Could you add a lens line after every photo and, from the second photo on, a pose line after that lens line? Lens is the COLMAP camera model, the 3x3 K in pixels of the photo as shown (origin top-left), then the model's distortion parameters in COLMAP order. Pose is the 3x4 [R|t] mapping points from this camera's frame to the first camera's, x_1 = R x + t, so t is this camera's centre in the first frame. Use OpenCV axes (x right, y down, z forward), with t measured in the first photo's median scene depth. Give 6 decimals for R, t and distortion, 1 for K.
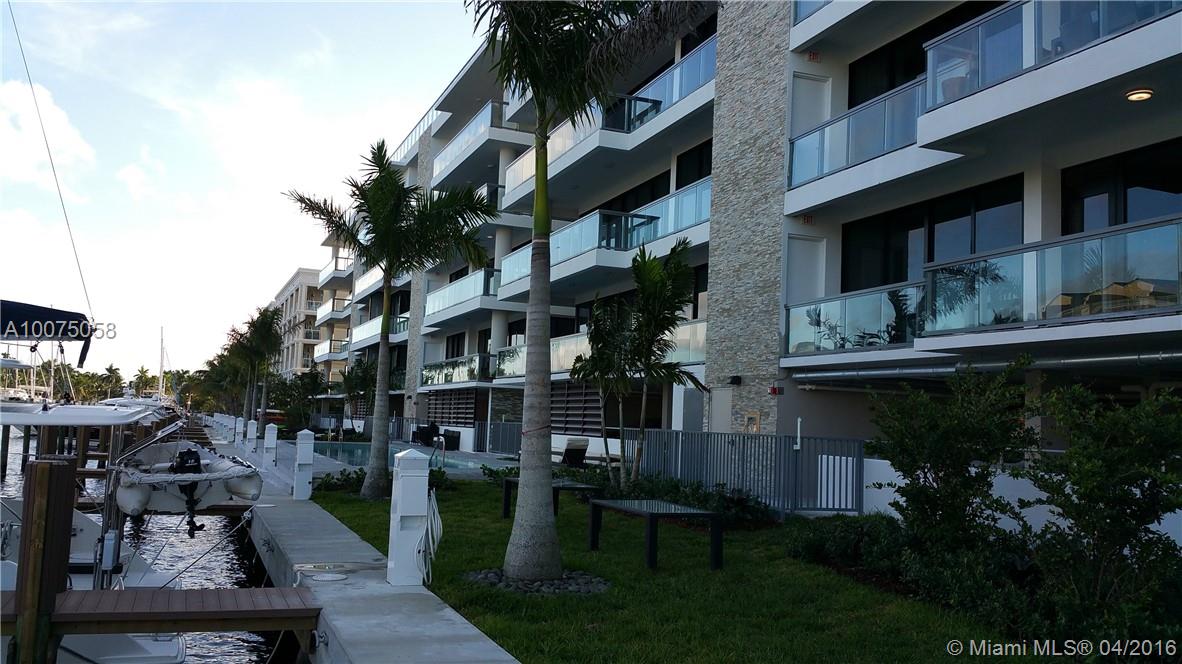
lens RADIAL K [[1024.4, 0, 591.0], [0, 1024.4, 332.0], [0, 0, 1]] dist [0.144521, -0.359372]
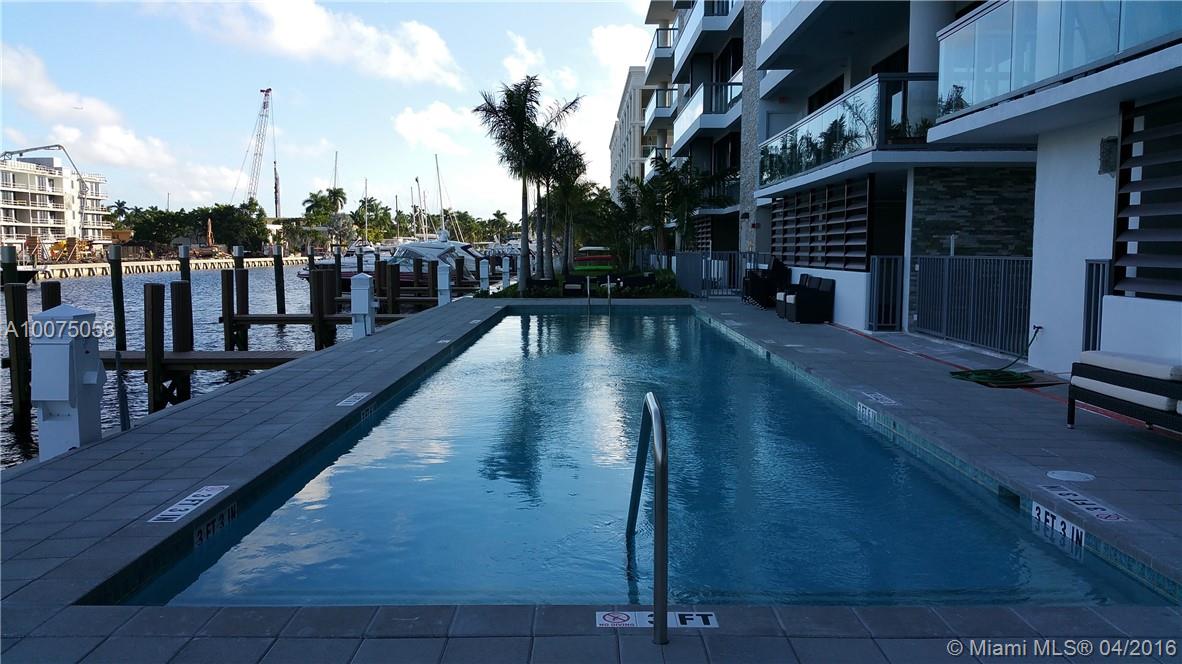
lens RADIAL K [[974.2, 0, 573.9], [0, 974.2, 336.8], [0, 0, 1]] dist [0.141243, -0.286304]
pose [[0.921720, -0.007884, -0.387775, -0.041704], [0.073874, 0.985059, 0.155567, 0.029272], [0.380755, -0.172036, 0.908532, 0.353619]]
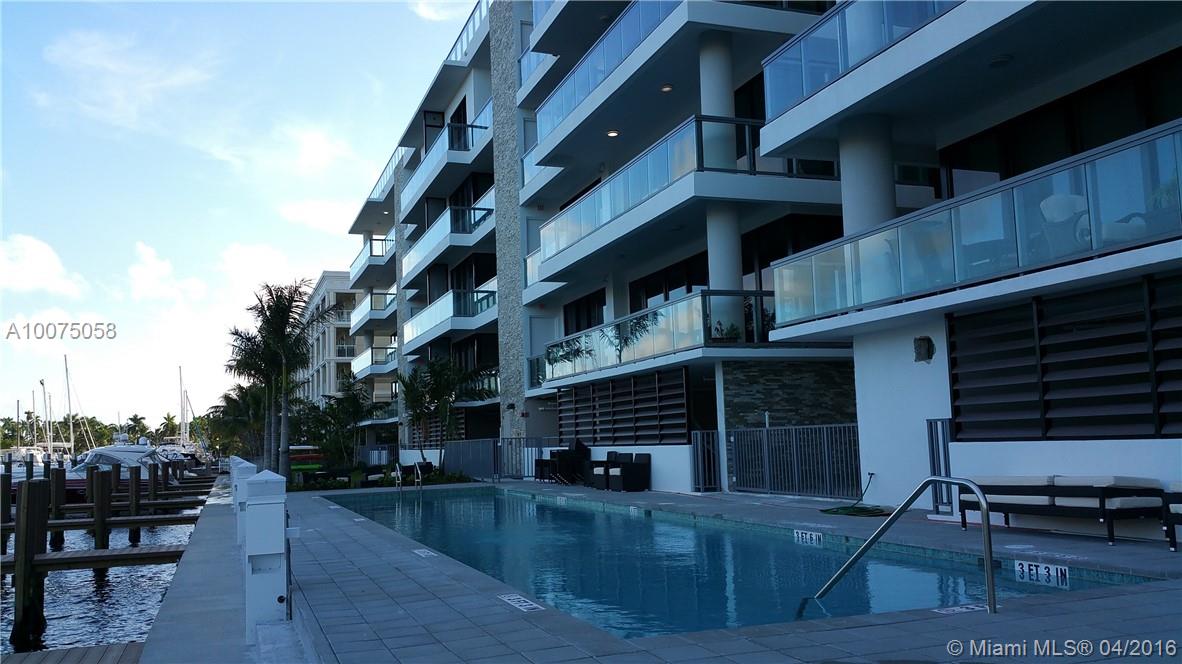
lens RADIAL K [[974.2, 0, 573.9], [0, 974.2, 336.8], [0, 0, 1]] dist [0.141243, -0.286304]
pose [[0.996485, -0.078977, -0.027951, -0.090710], [0.078479, 0.996744, -0.018491, 0.026868], [0.029320, 0.016232, 0.999438, 0.307946]]
